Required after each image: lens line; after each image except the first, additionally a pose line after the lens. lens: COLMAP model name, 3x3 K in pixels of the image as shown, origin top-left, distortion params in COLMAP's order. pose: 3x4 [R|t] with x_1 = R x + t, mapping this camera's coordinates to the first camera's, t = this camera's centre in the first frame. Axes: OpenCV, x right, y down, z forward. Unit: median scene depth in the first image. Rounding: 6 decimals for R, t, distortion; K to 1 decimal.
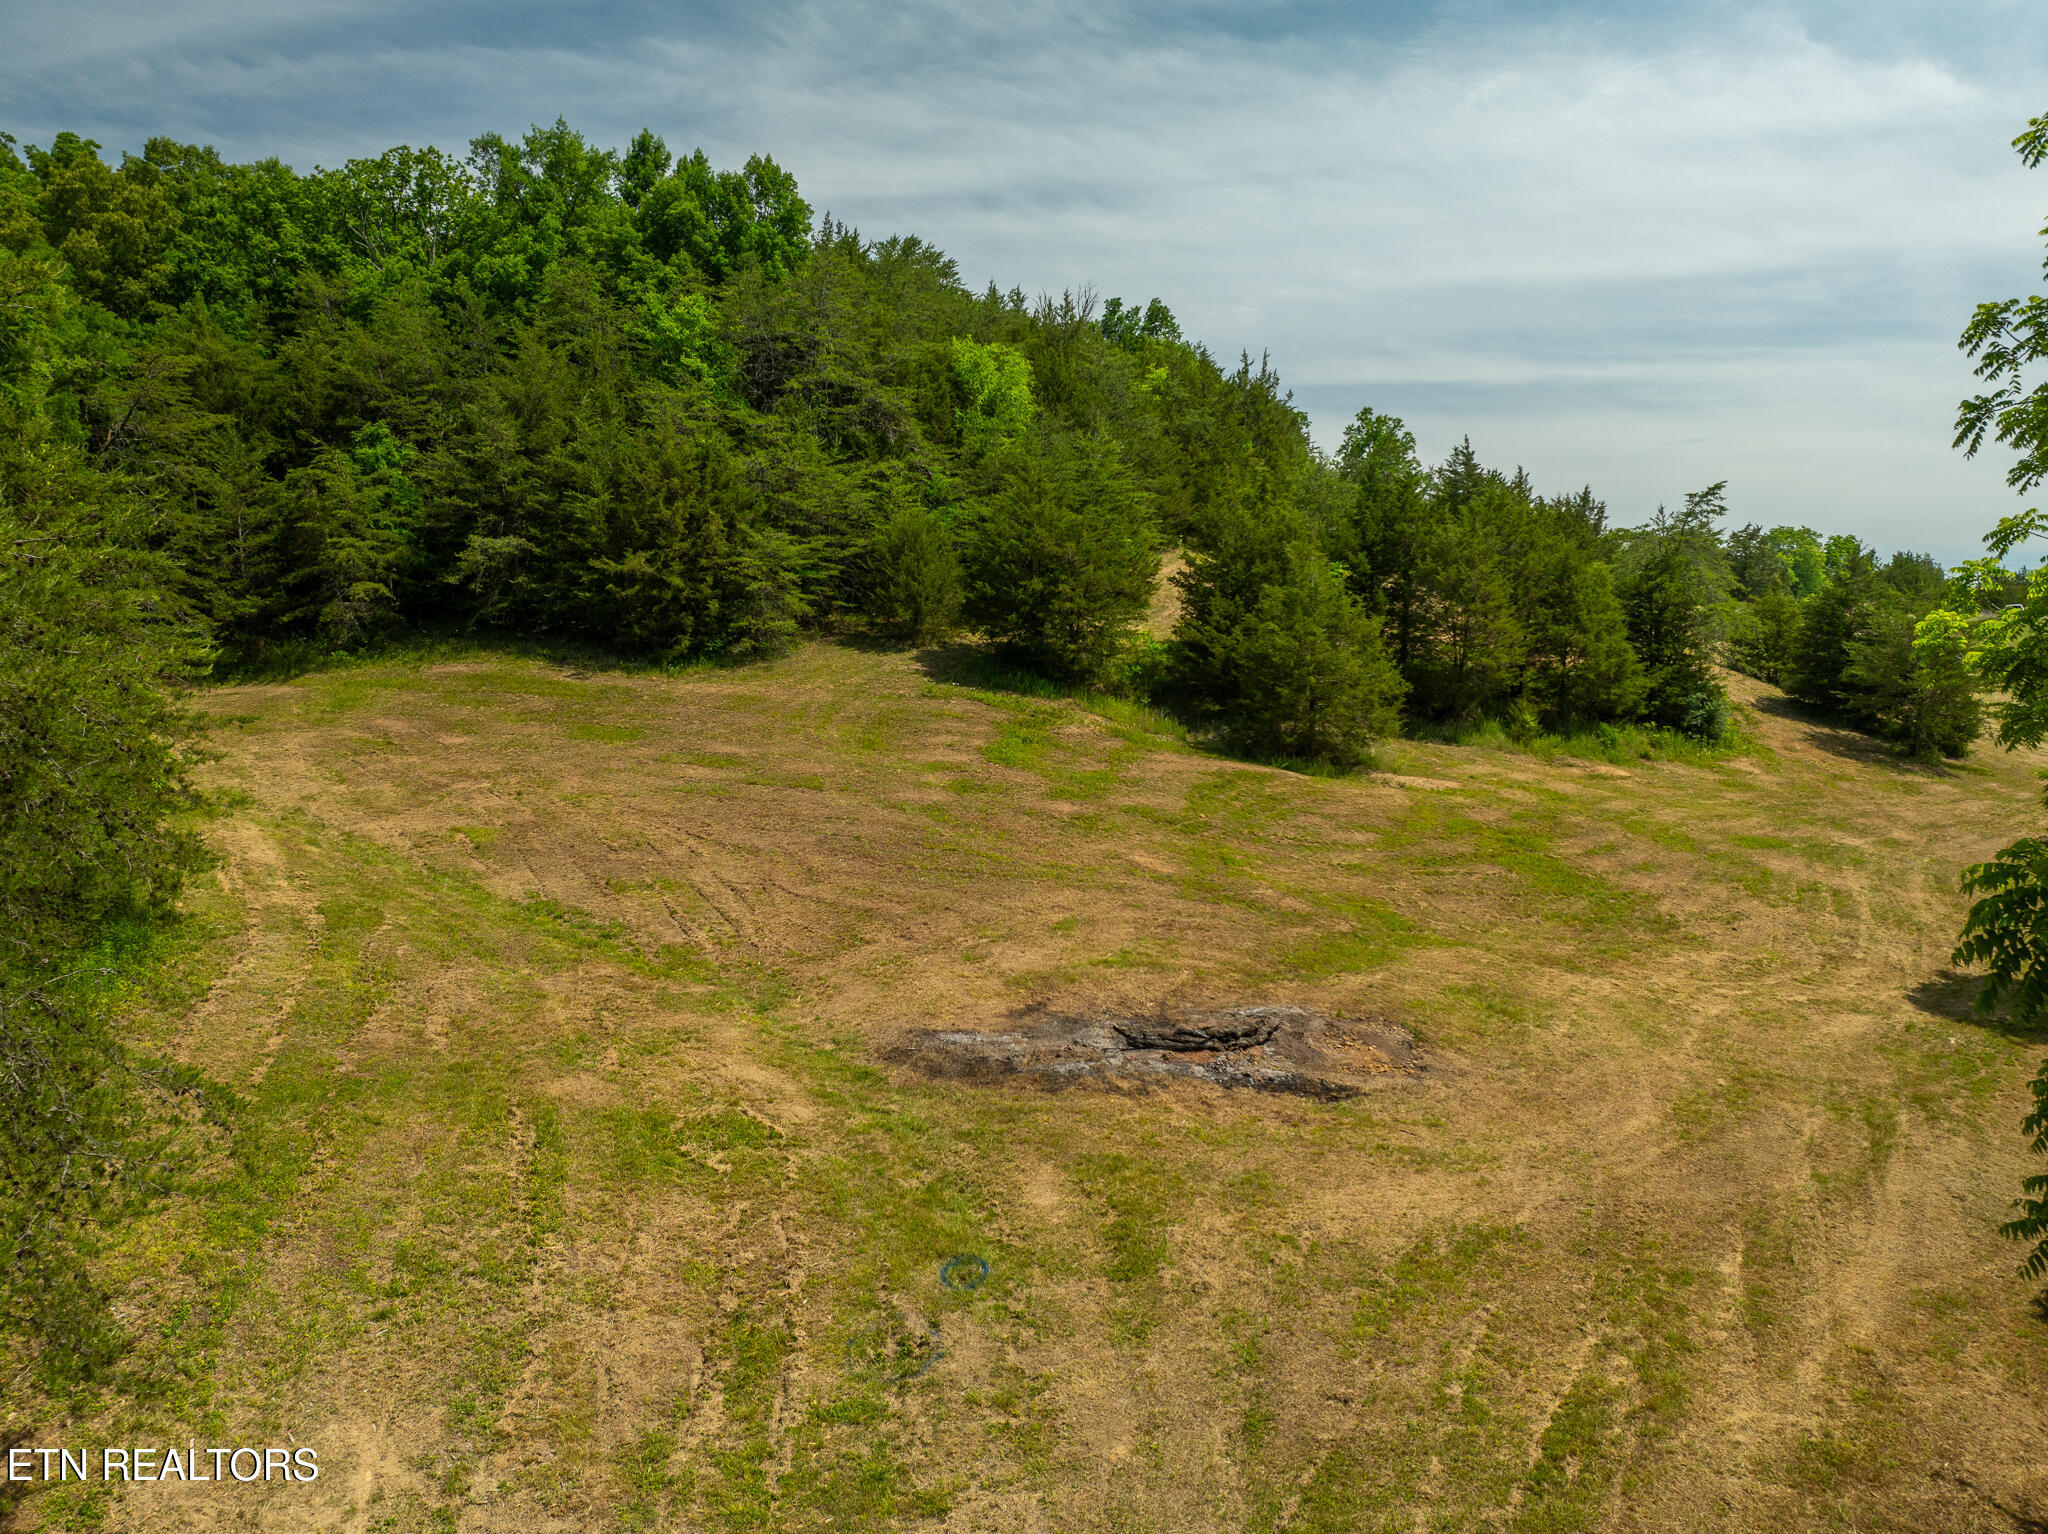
lens RADIAL K [[1443.3, 0, 1028.3], [0, 1443.3, 781.5], [0, 0, 1]] dist [-0.051312, 0.021126]
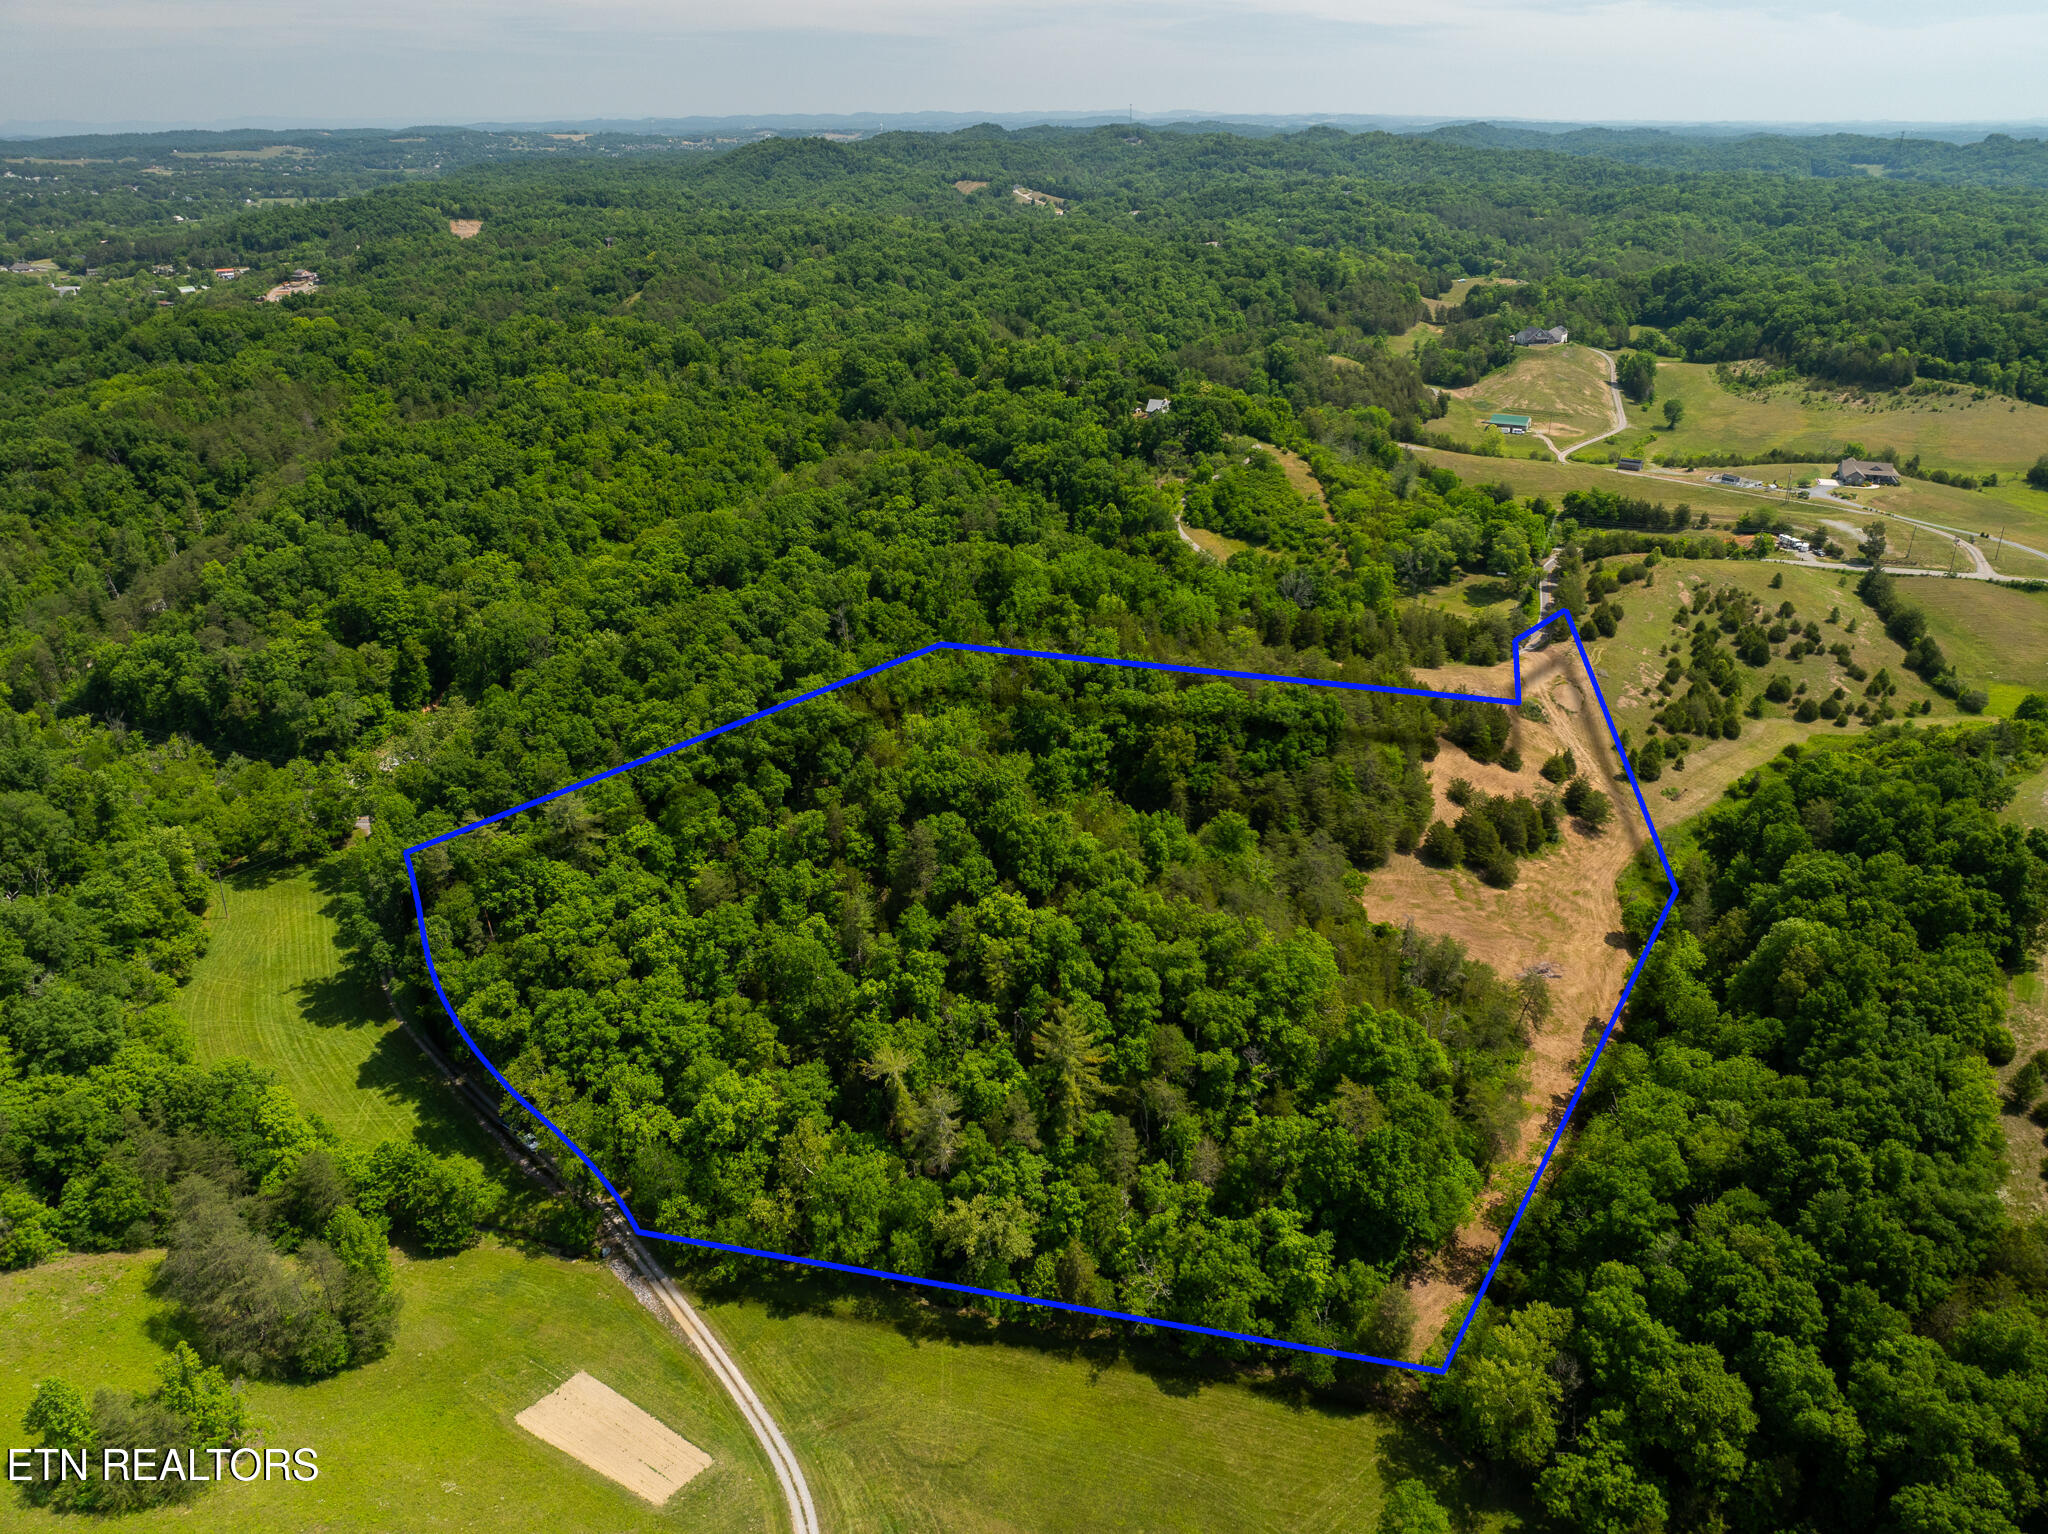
lens RADIAL K [[1443.3, 0, 1014.1], [0, 1443.3, 746.2], [0, 0, 1]] dist [-0.051312, 0.021126]
pose [[0.964368, -0.117156, 0.237211, -3.830220], [0.031876, 0.941529, 0.335420, -3.243092], [-0.262638, -0.315907, 0.911715, -4.496511]]
